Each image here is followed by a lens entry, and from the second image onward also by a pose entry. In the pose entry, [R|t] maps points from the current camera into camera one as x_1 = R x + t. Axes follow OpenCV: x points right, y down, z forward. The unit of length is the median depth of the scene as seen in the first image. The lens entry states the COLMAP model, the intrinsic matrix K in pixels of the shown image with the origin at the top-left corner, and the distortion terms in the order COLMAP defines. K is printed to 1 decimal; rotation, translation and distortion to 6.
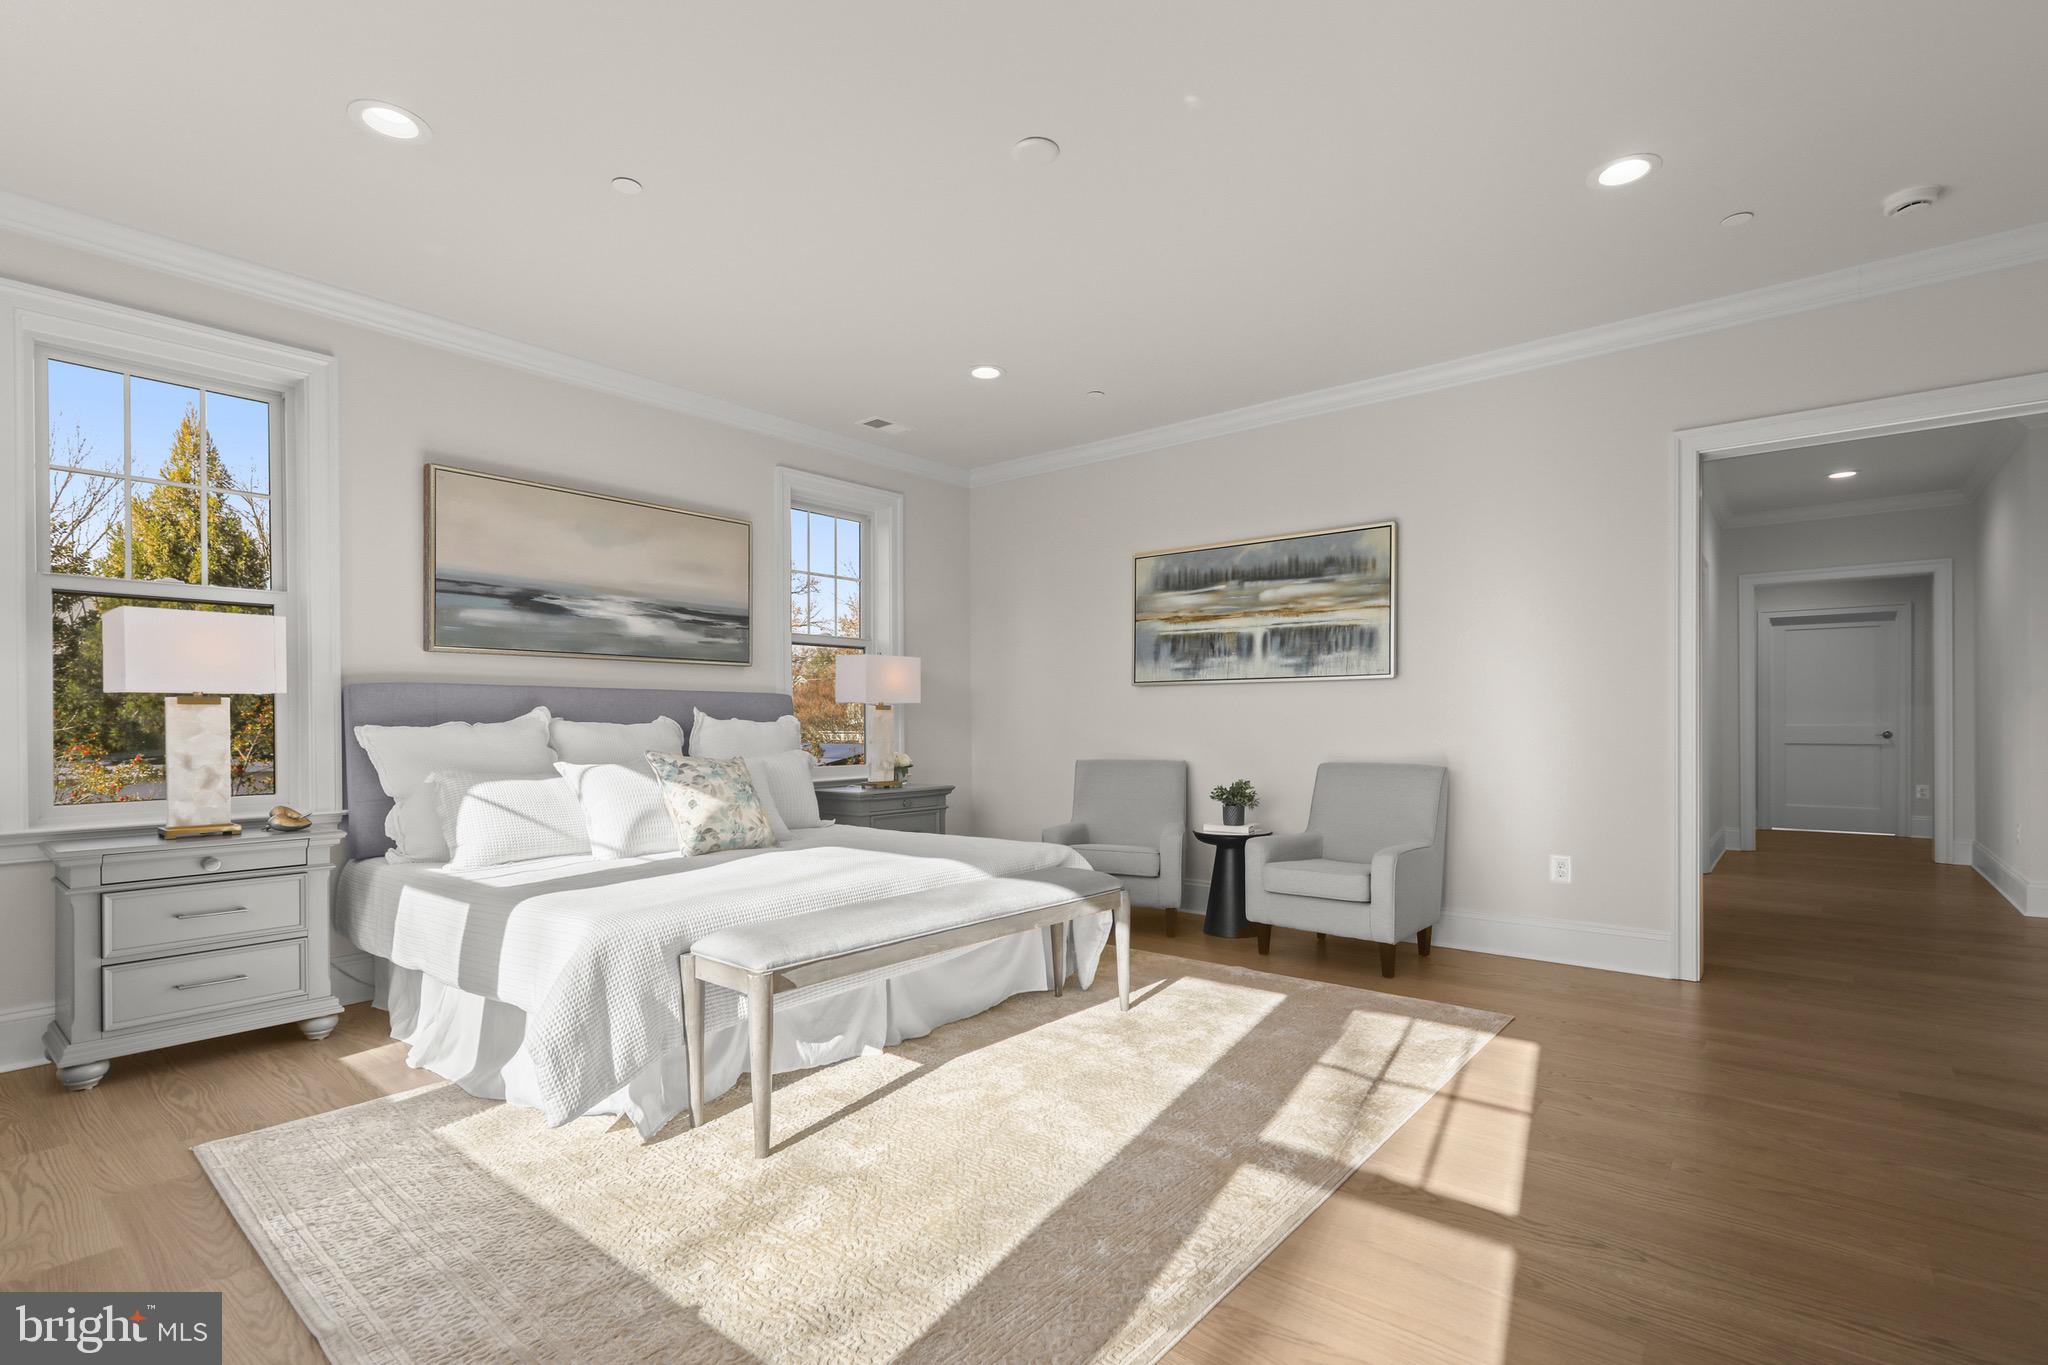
lens RADIAL K [[952.4, 0, 1033.8], [0, 952.4, 696.9], [0, 0, 1]] dist [0.004131, 0.000631]
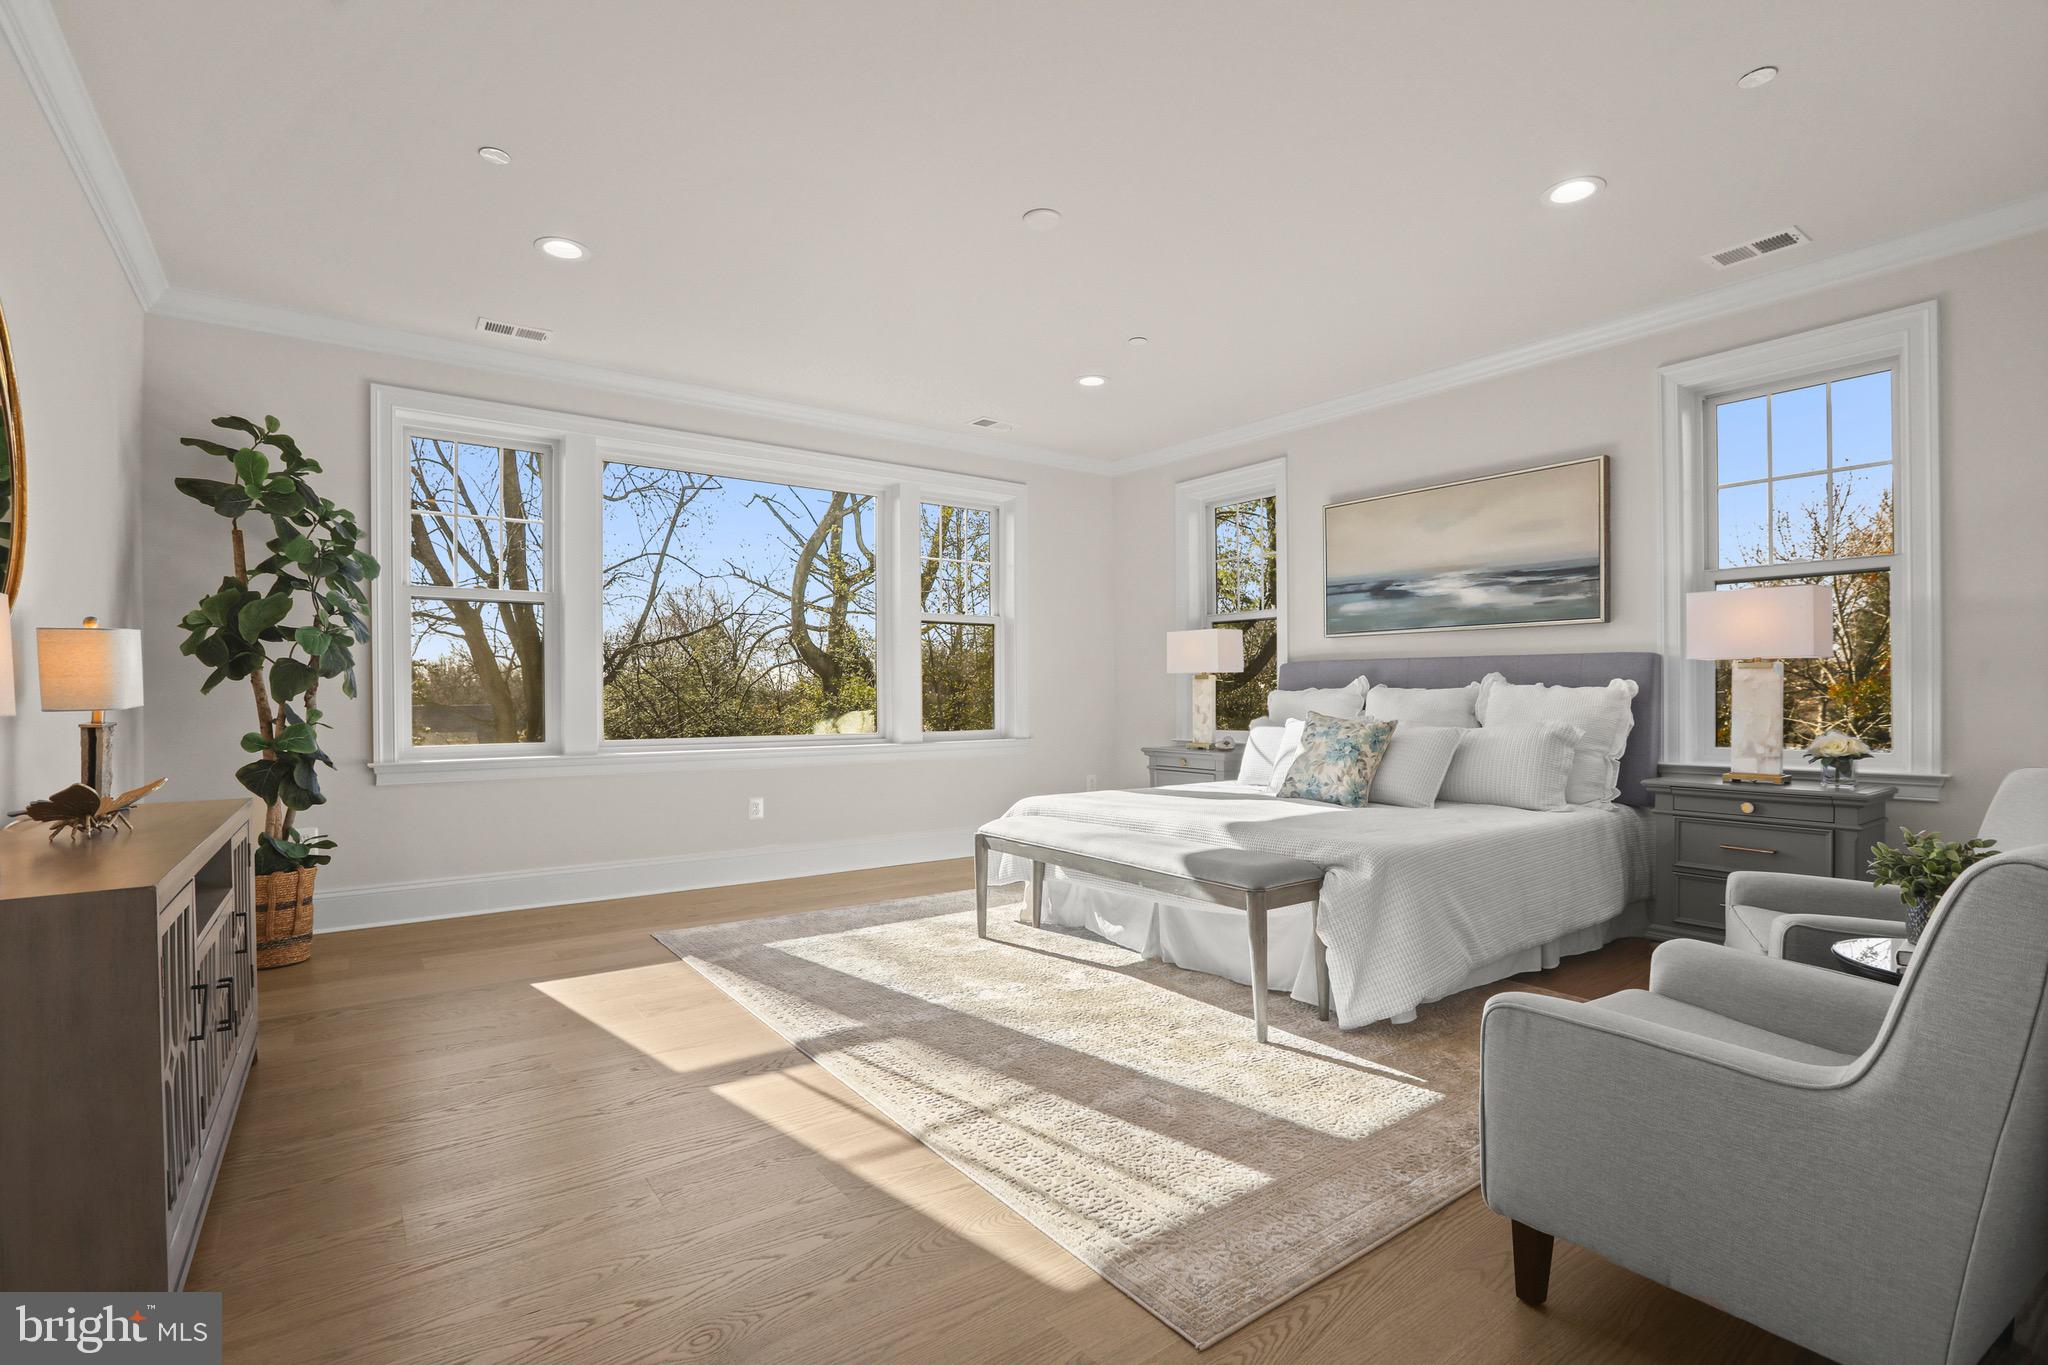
lens RADIAL K [[952.4, 0, 1033.8], [0, 952.4, 696.9], [0, 0, 1]] dist [0.004131, 0.000631]
pose [[-0.243827, 0.014875, -0.969705, 0.771208], [0.032970, 0.999432, 0.007042, 0.014100], [0.969258, -0.030254, -0.244178, 0.829786]]
